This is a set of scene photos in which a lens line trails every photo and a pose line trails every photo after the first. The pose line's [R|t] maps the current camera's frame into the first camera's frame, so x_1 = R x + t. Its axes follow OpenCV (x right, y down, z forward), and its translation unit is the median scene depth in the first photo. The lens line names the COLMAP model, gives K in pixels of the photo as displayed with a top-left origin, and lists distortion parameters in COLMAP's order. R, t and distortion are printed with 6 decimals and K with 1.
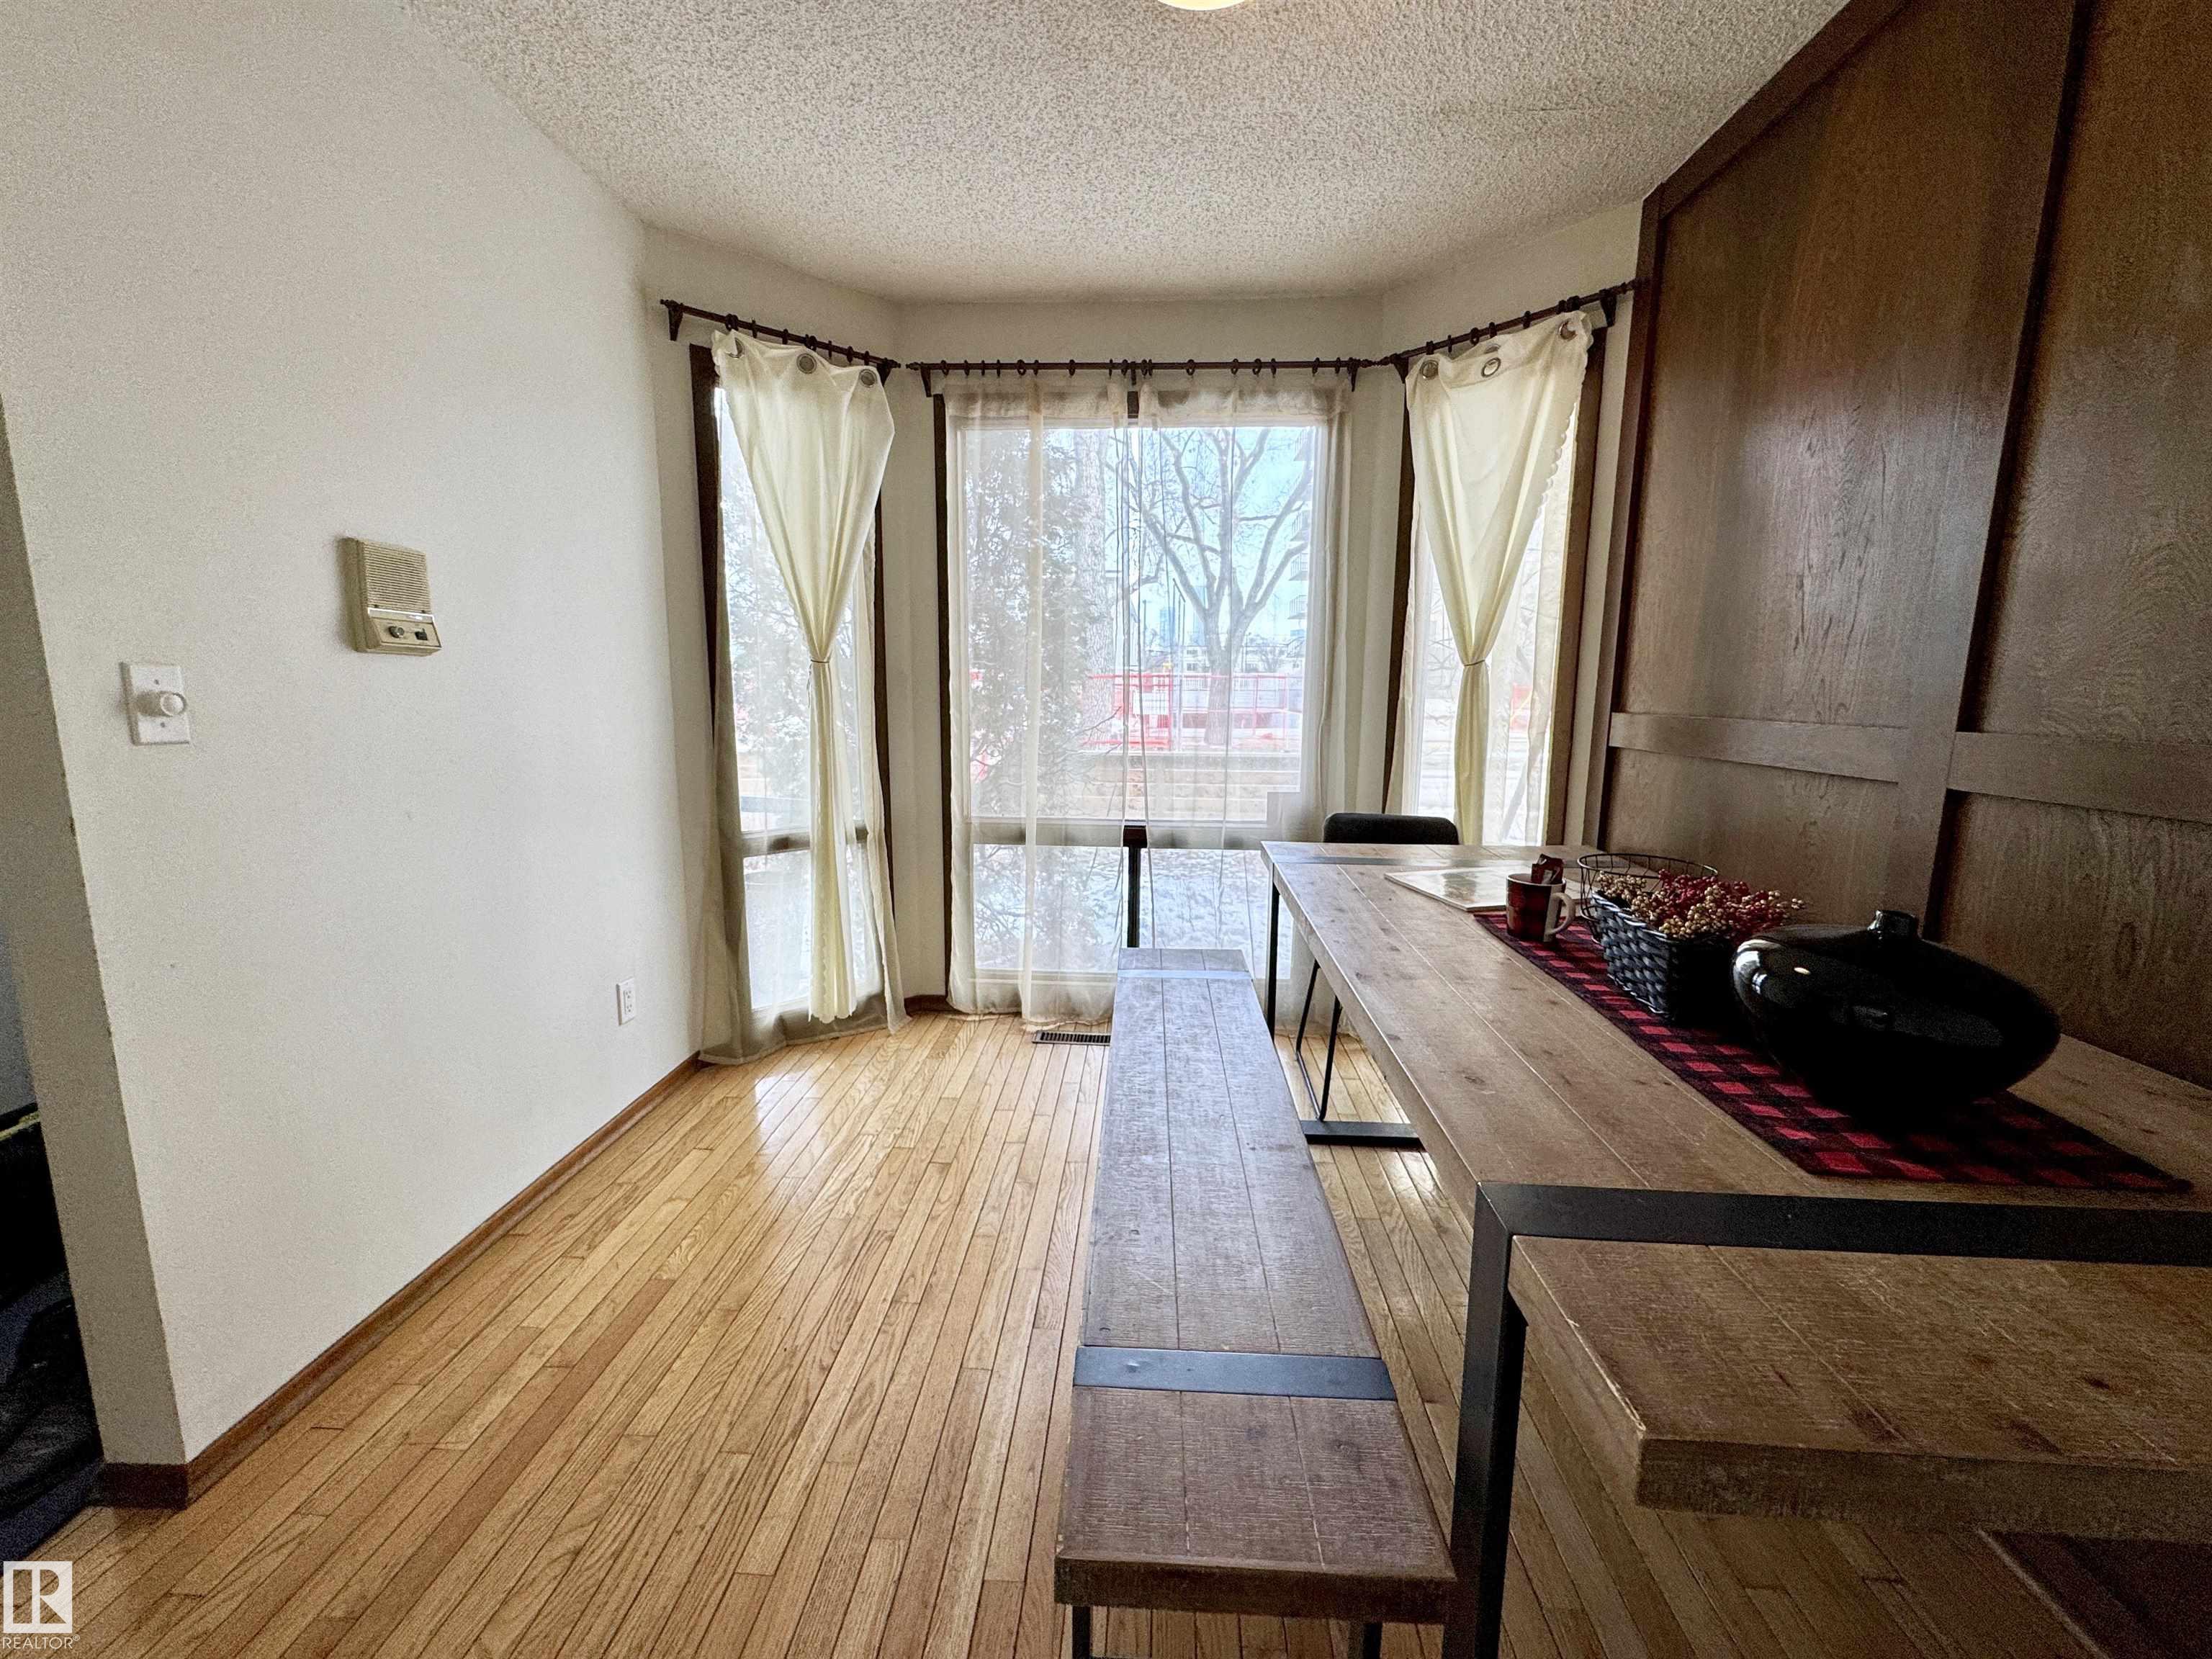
lens RADIAL K [[884.8, 0, 1105.4], [0, 884.8, 827.9], [0, 0, 1]] dist [-0.002935, 0.000778]
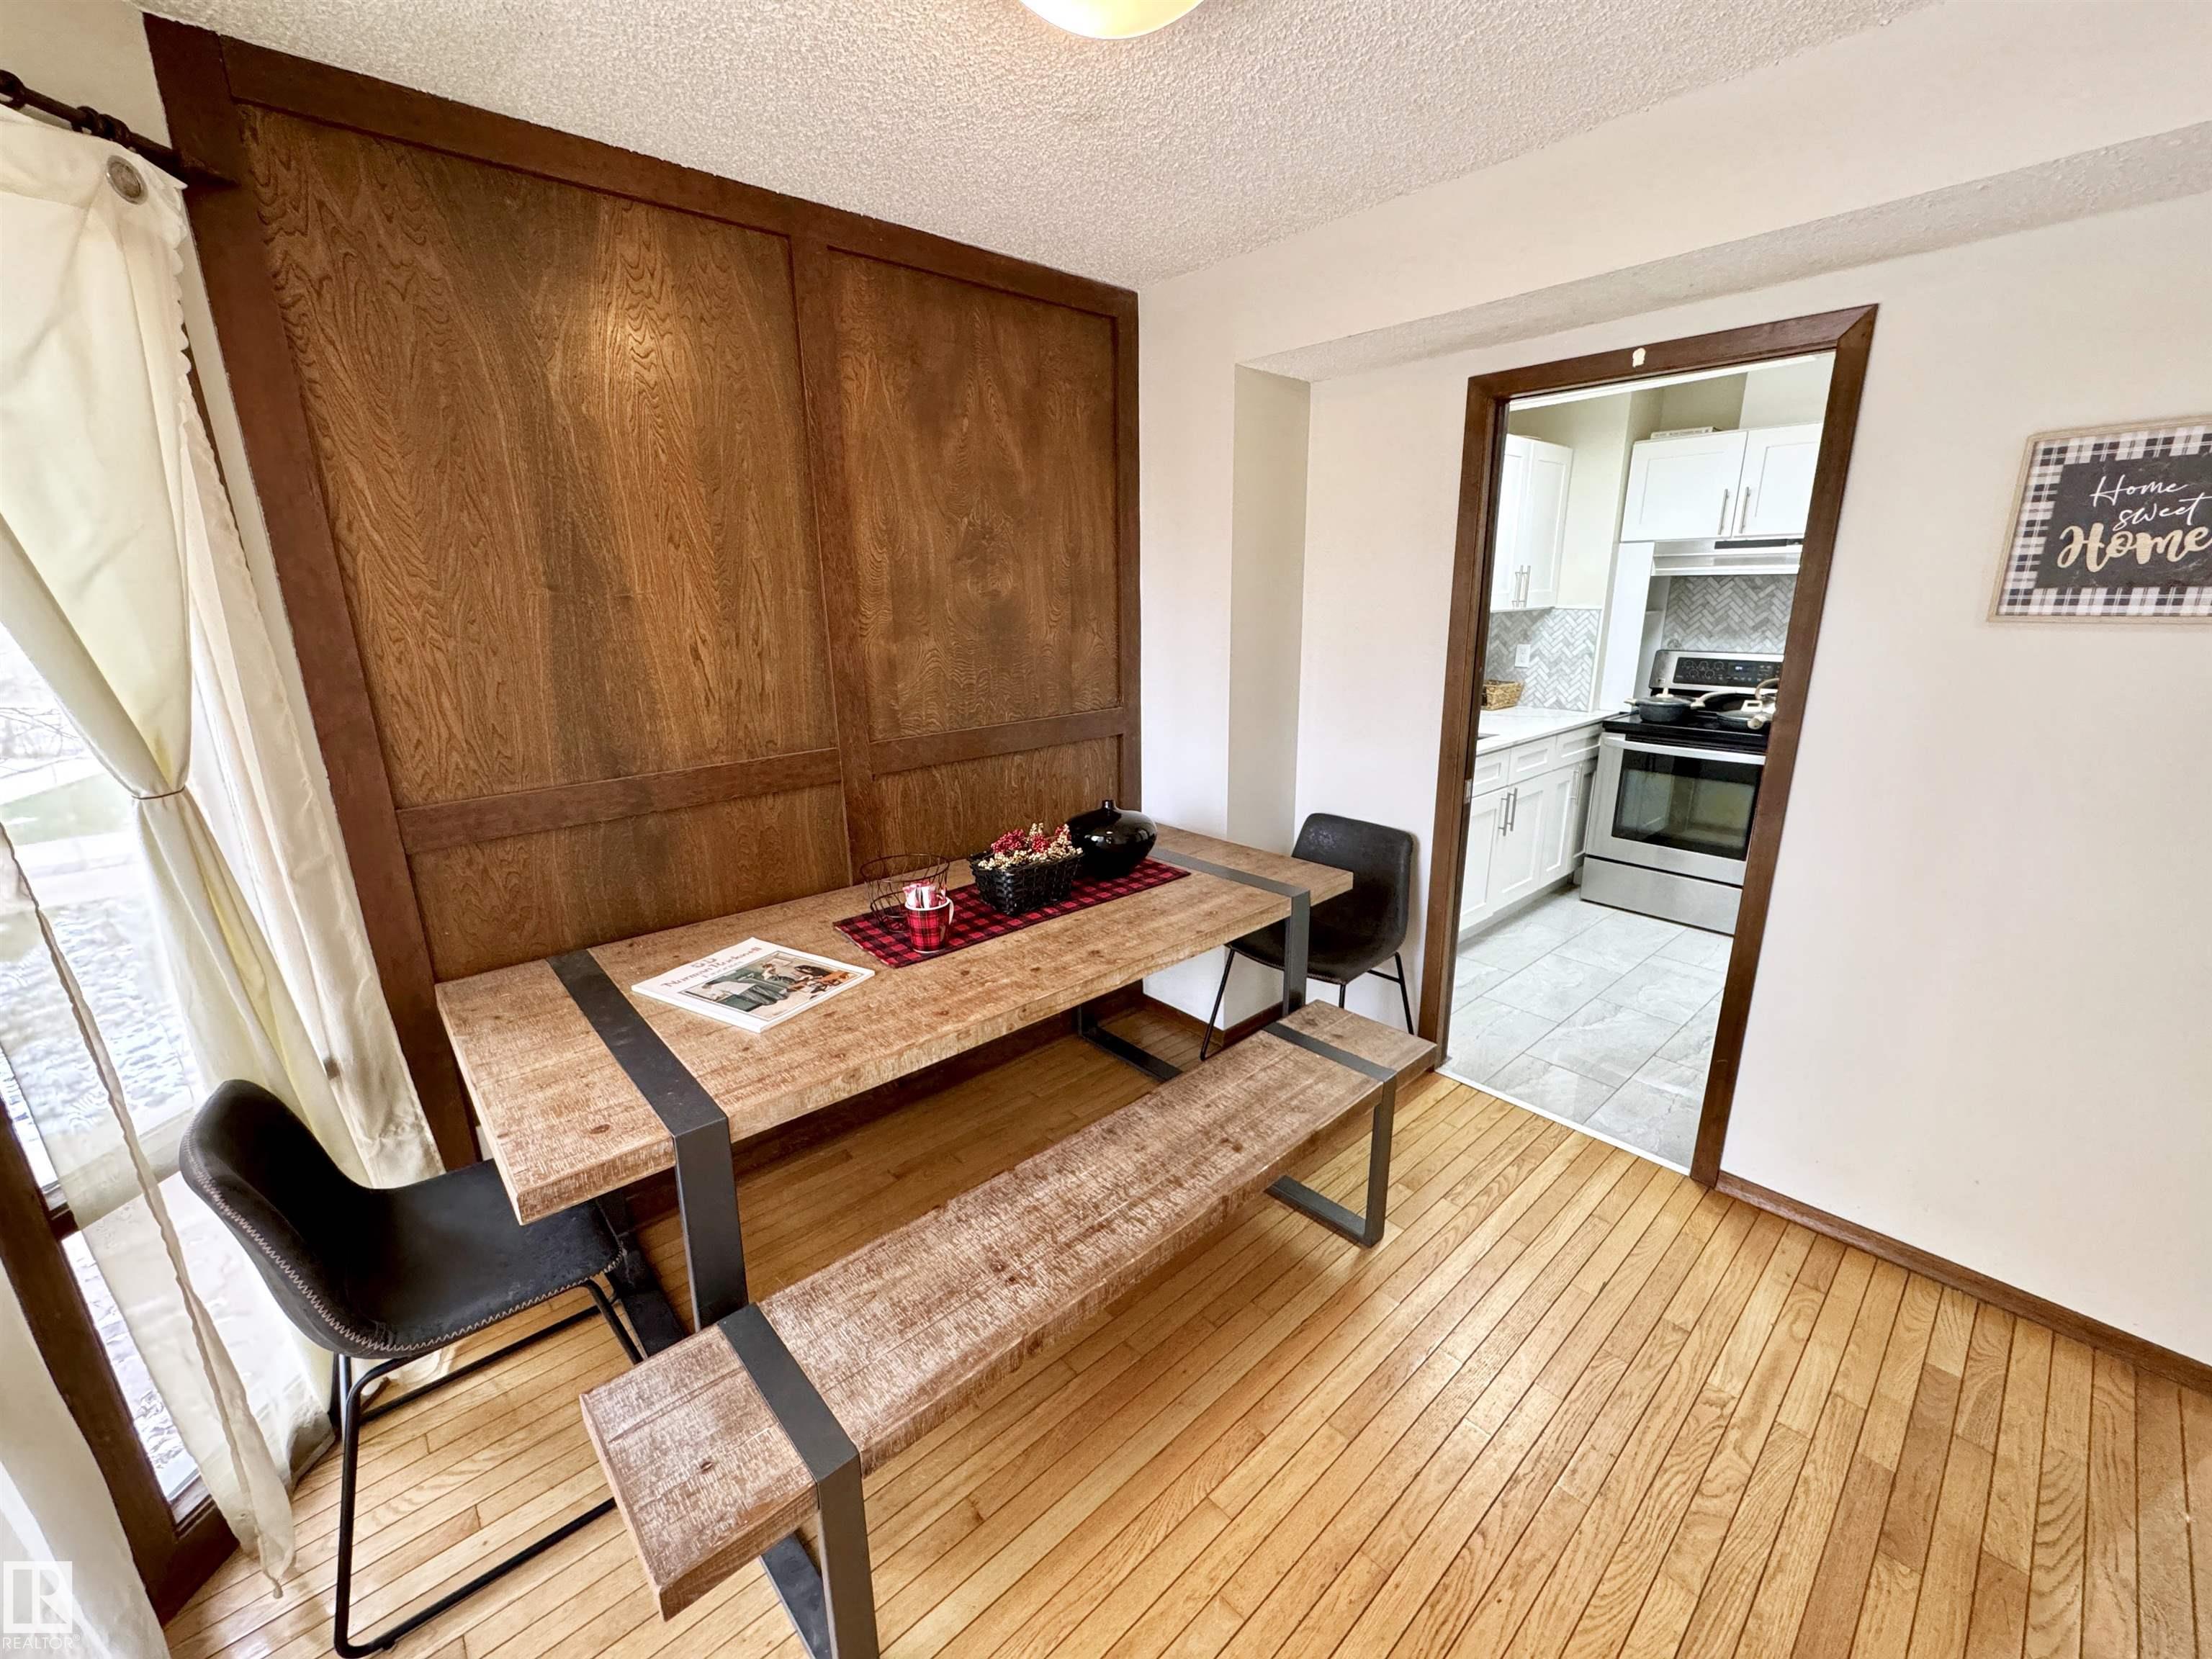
lens RADIAL K [[883.4, 0, 1102.9], [0, 883.4, 832.0], [0, 0, 1]] dist [-0.003035, -0.000046]
pose [[-0.710098, -0.182591, 0.680016, -0.559845], [0.124533, 0.917995, 0.376533, -0.506496], [-0.693003, 0.352060, -0.629127, 1.688062]]
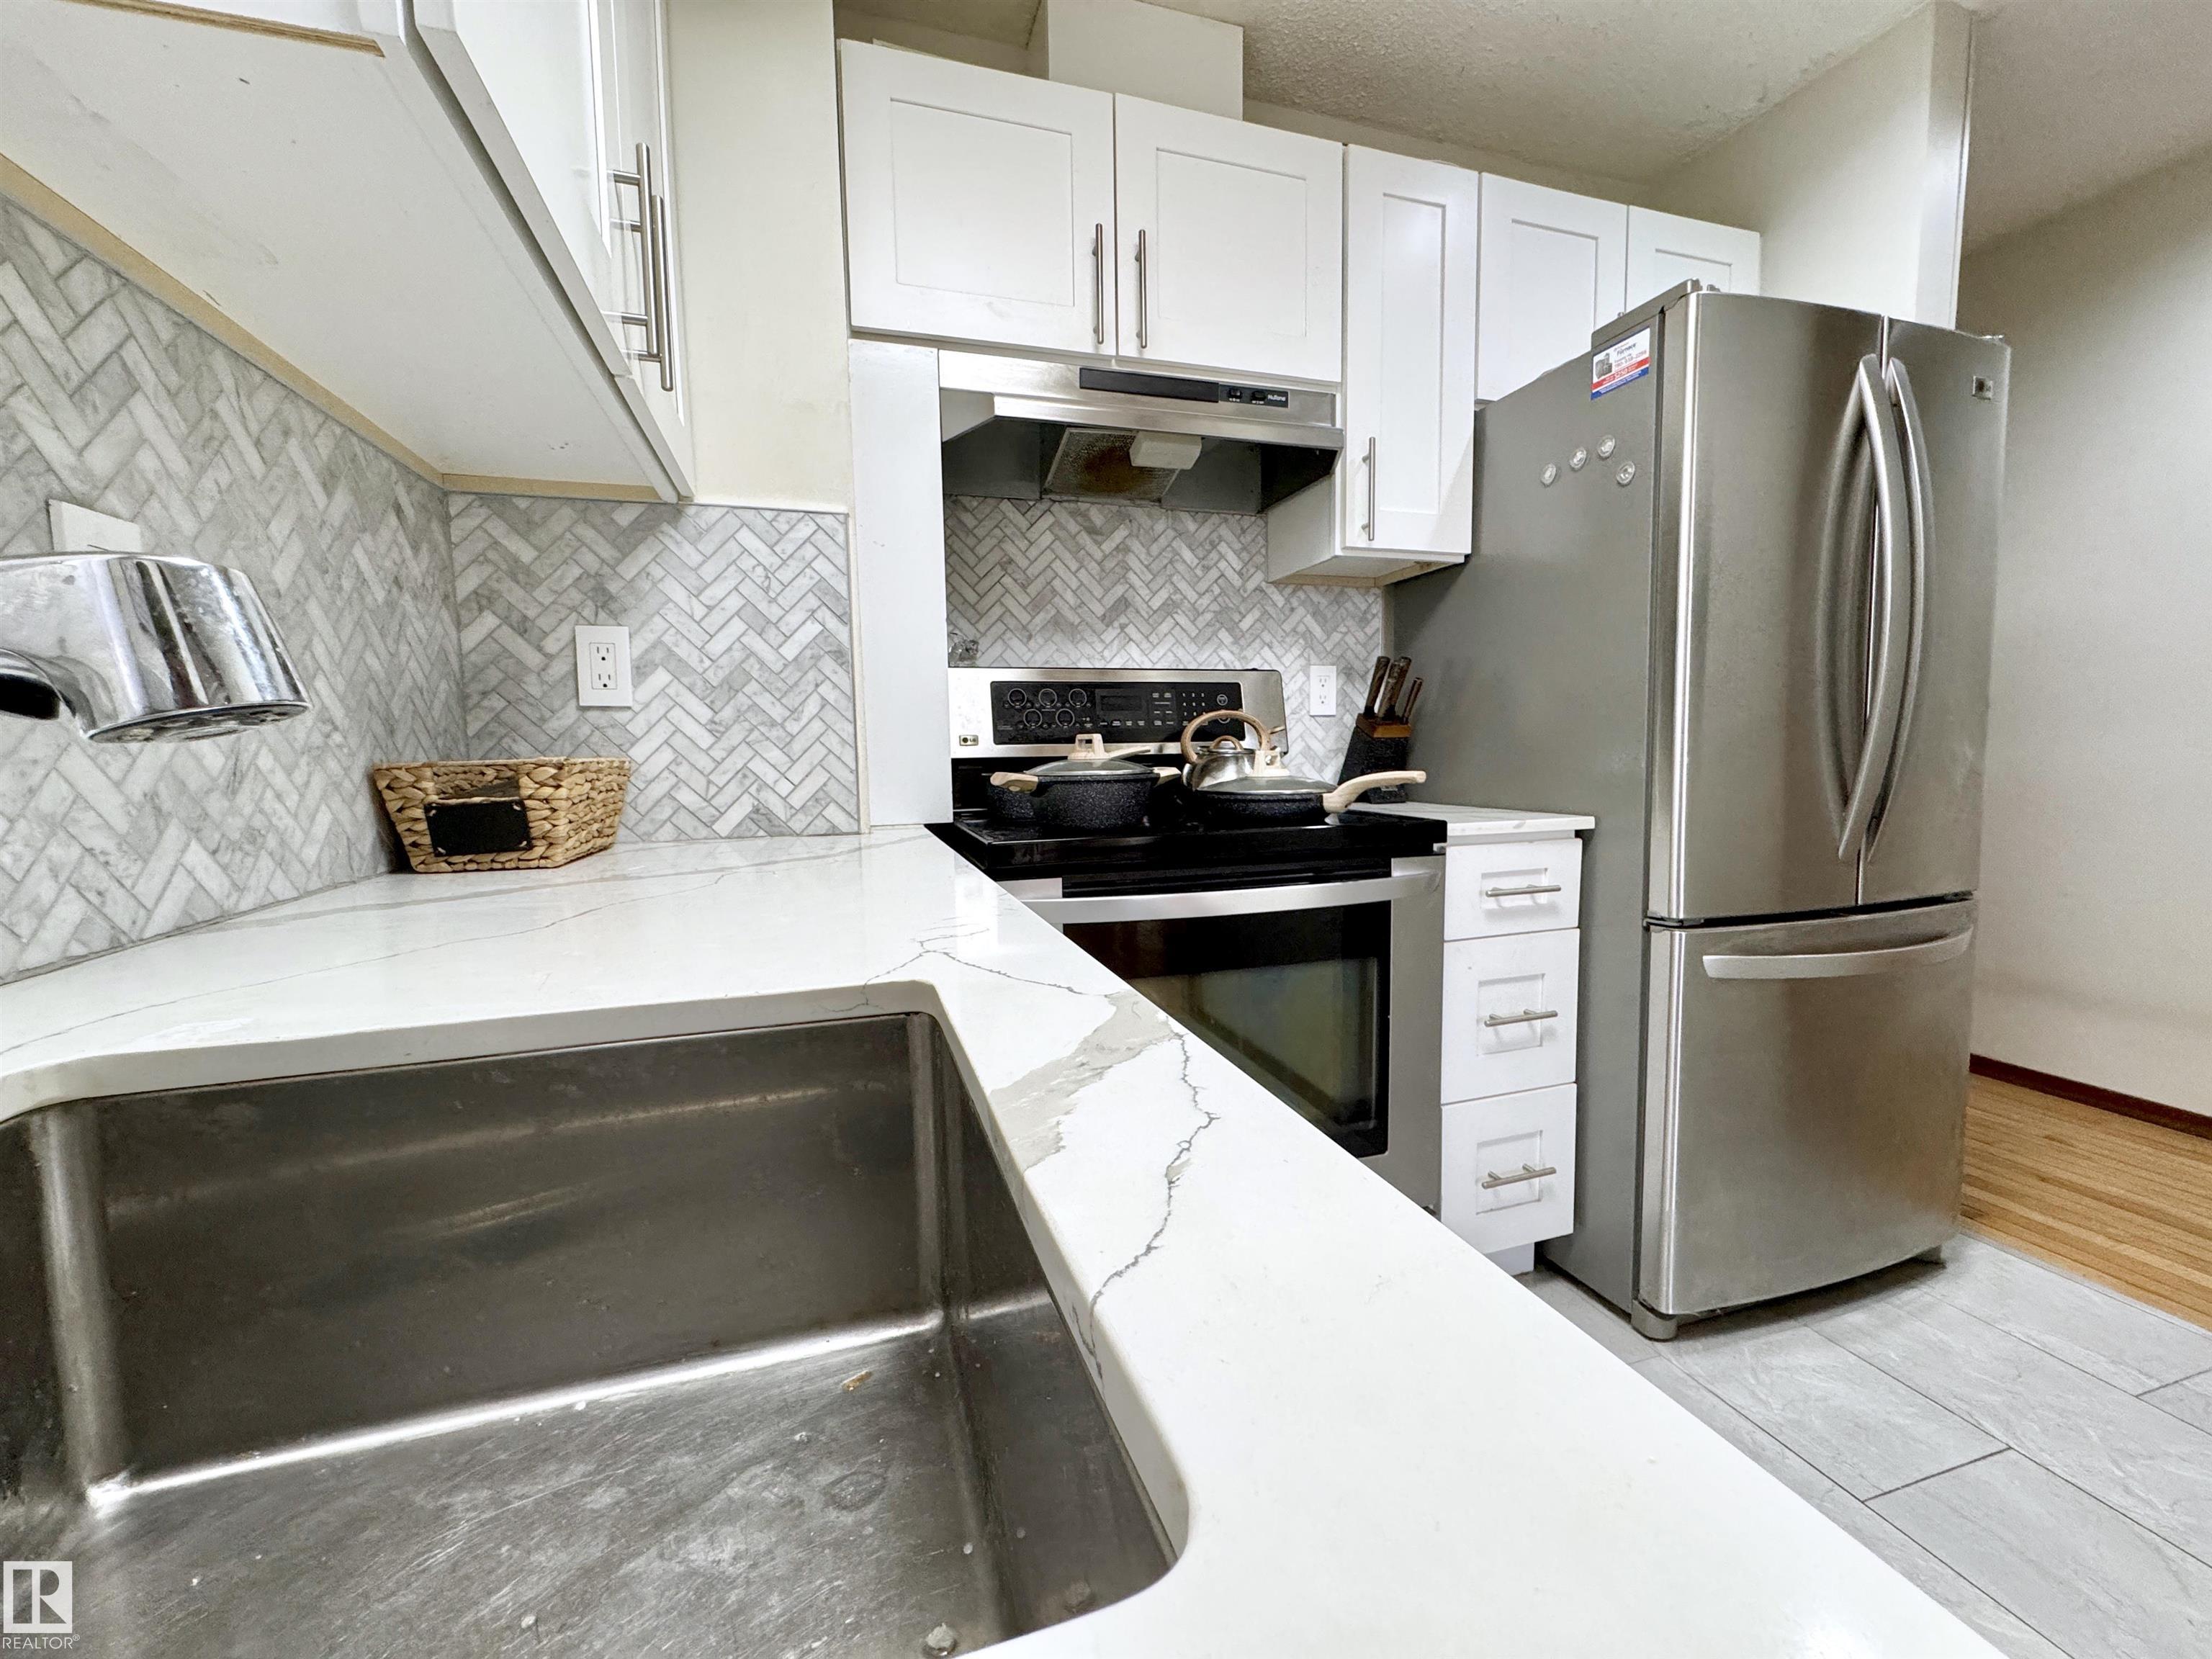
lens RADIAL K [[888.2, 0, 1104.0], [0, 888.2, 826.6], [0, 0, 1]] dist [-0.004308, 0.000507]
pose [[-0.933061, 0.045113, -0.356879, 0.474564], [-0.044360, 0.970102, 0.238609, 0.198569], [0.356973, 0.238467, -0.903163, -0.501777]]
